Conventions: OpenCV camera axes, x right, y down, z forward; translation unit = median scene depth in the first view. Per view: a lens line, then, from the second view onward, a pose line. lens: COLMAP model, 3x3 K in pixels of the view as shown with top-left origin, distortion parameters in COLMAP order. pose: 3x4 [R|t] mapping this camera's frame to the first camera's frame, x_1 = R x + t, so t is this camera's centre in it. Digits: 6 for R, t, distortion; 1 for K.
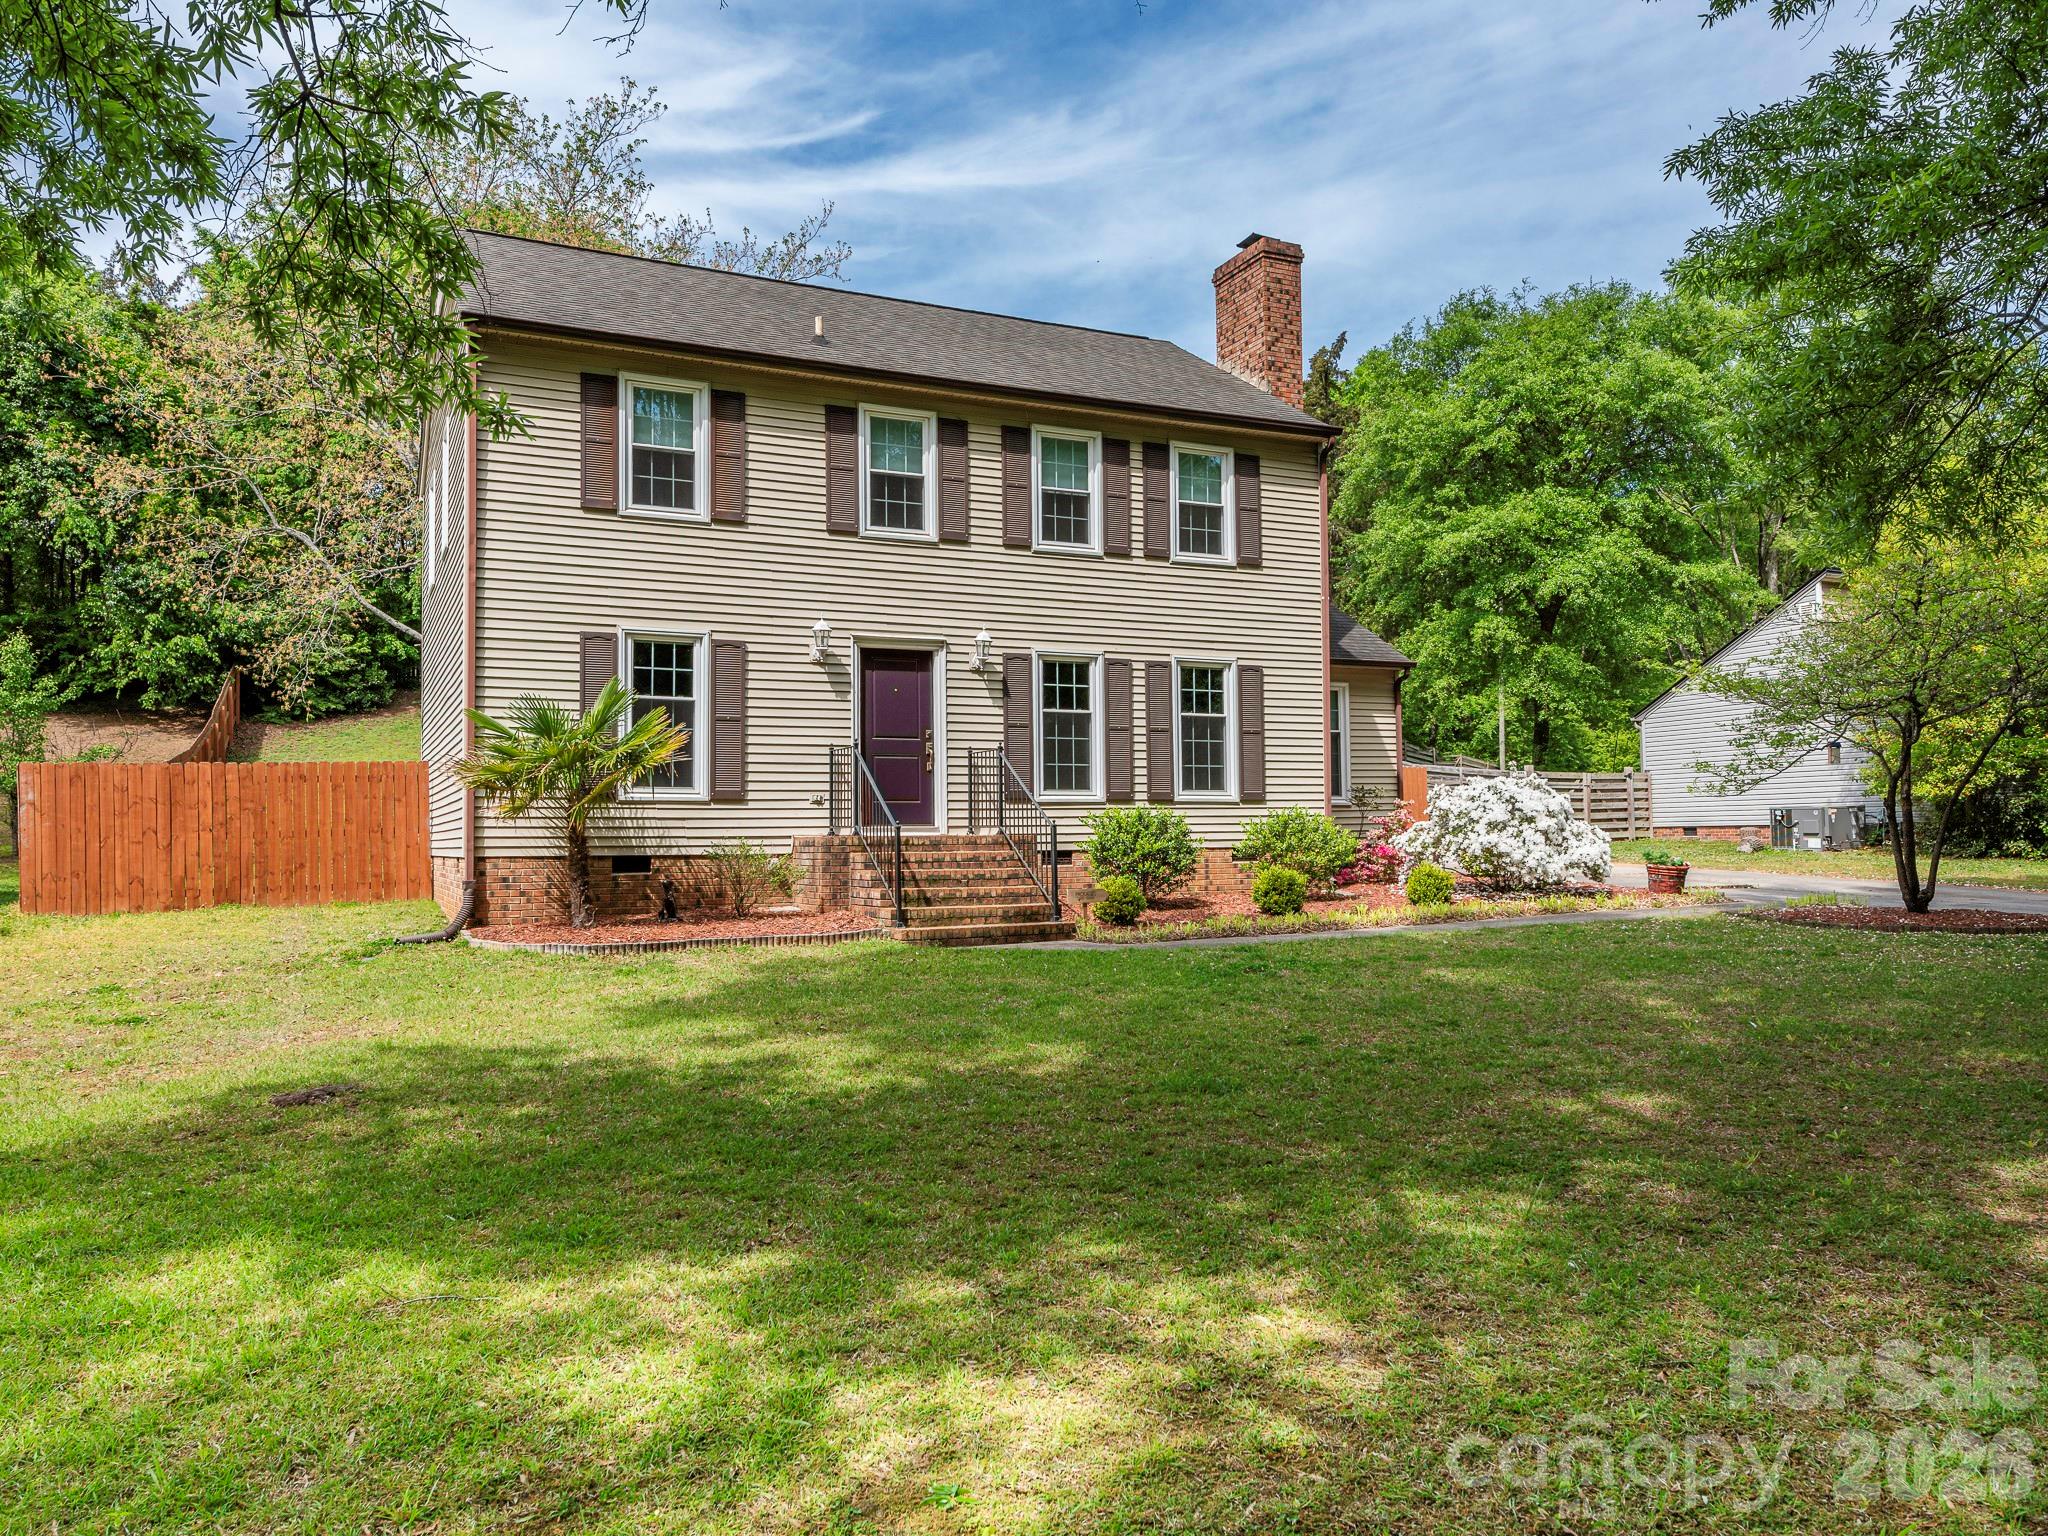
lens RADIAL K [[1525.2, 0, 1022.8], [0, 1525.2, 774.8], [0, 0, 1]] dist [0.009990, 0.005485]
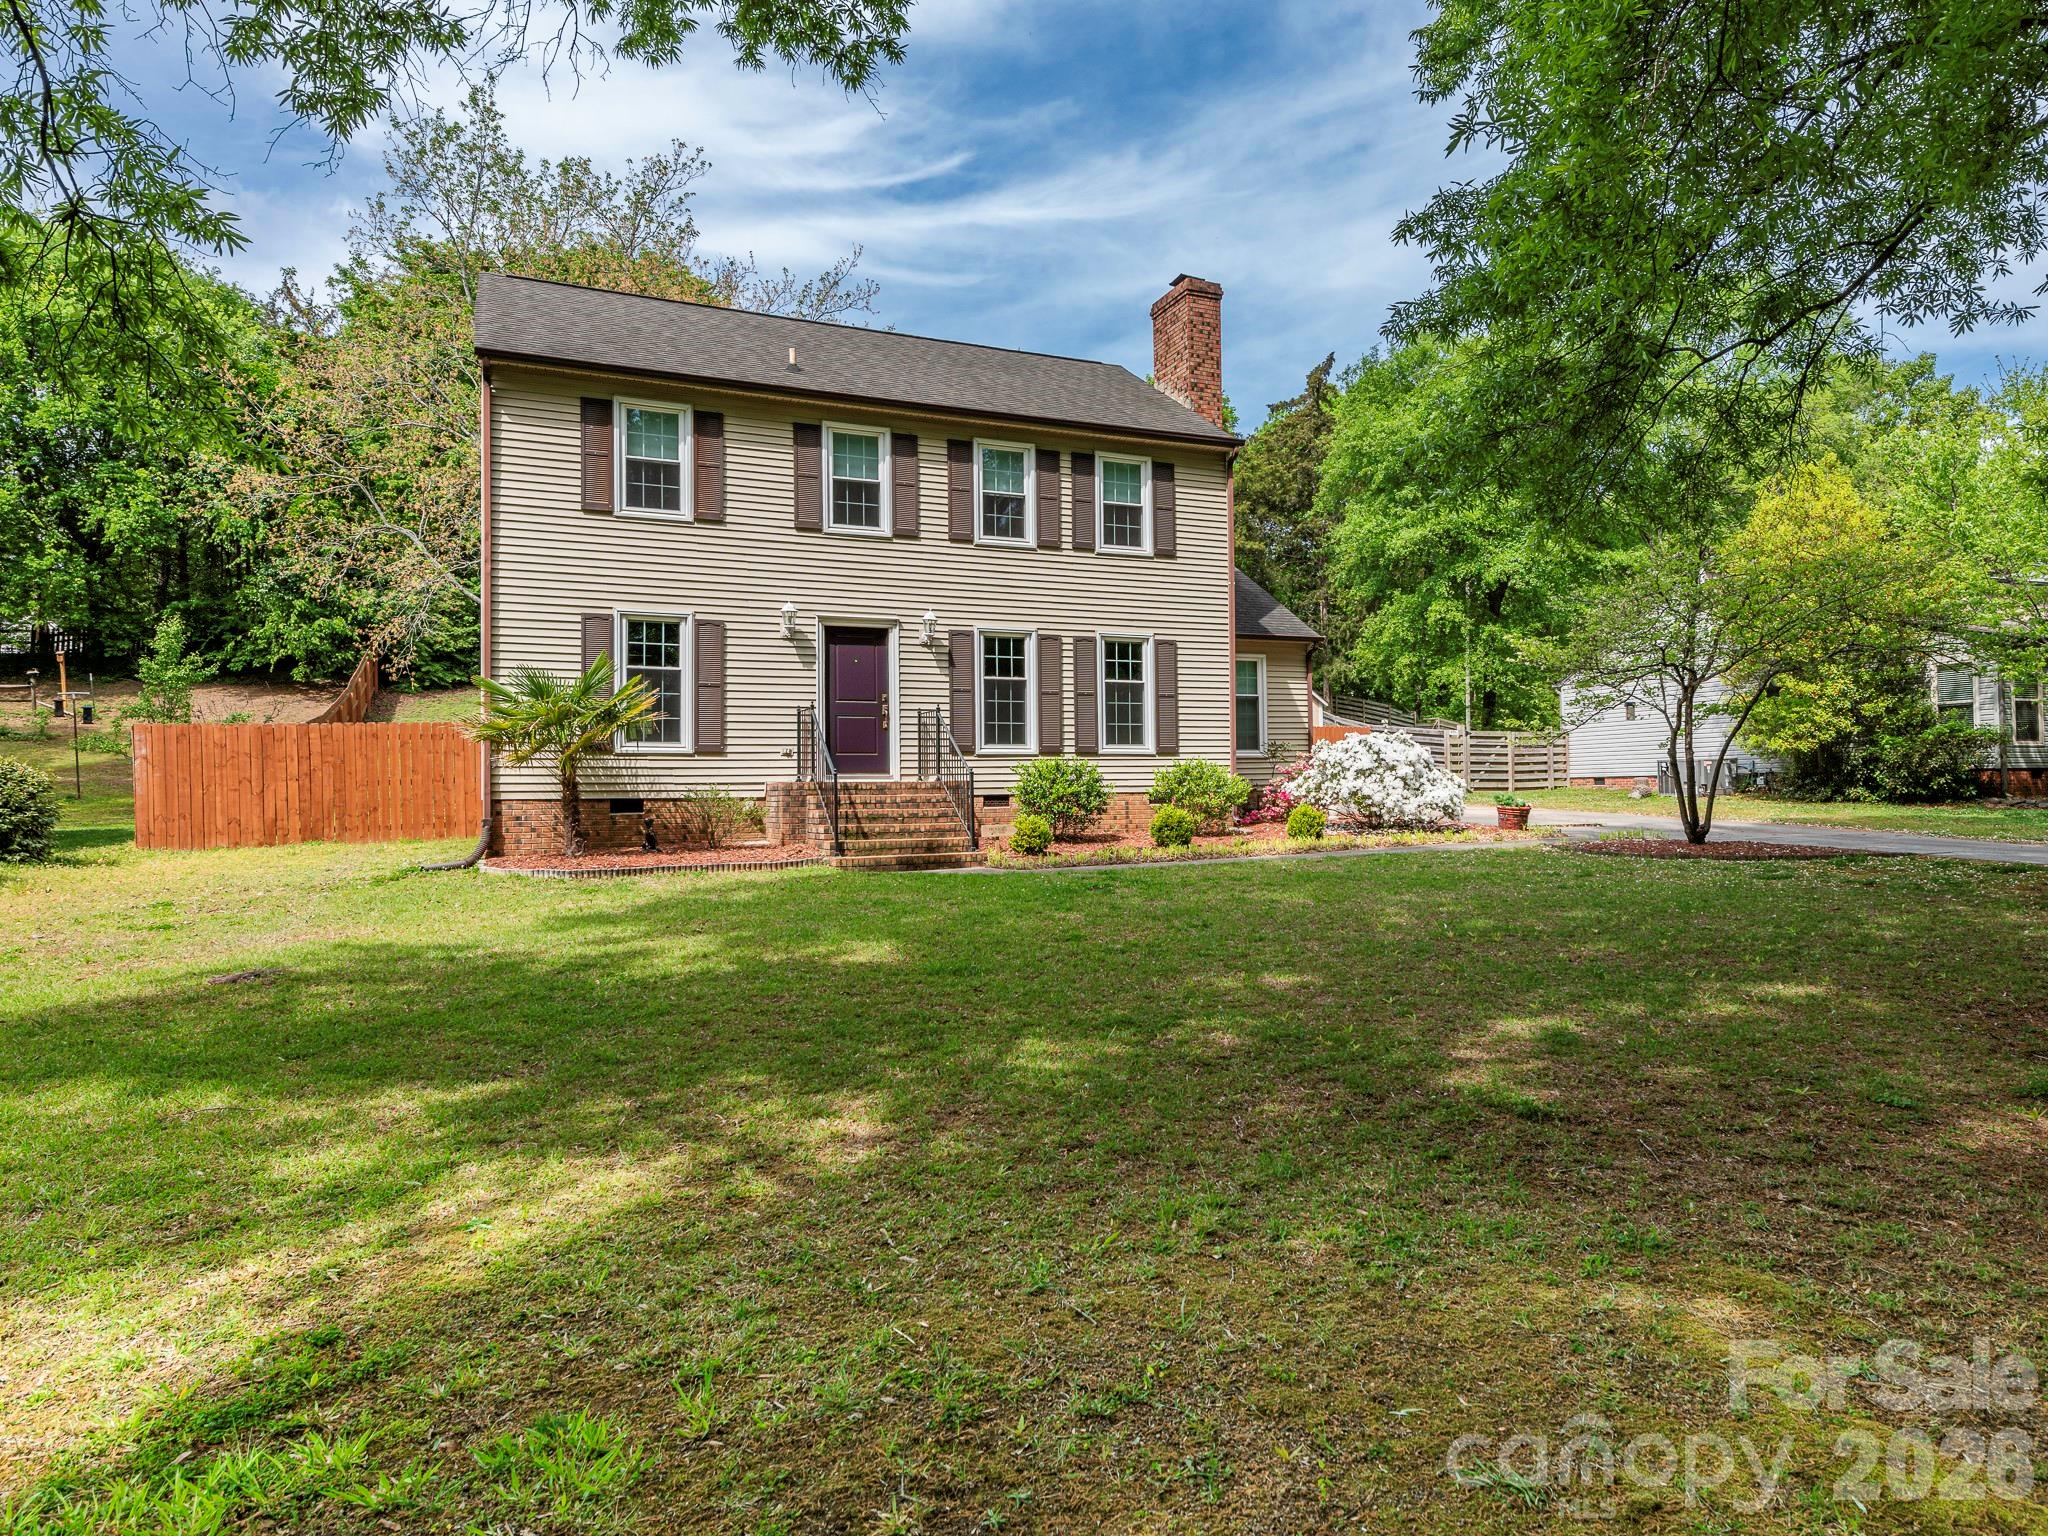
lens RADIAL K [[1325.2, 0, 1090.9], [0, 1325.2, 764.5], [0, 0, 1]] dist [0.005506, 0.000134]
pose [[0.999984, -0.002361, -0.005171, 0.102414], [0.002466, 0.999787, 0.020499, 0.004650], [0.005121, -0.020511, 0.999776, -0.041727]]
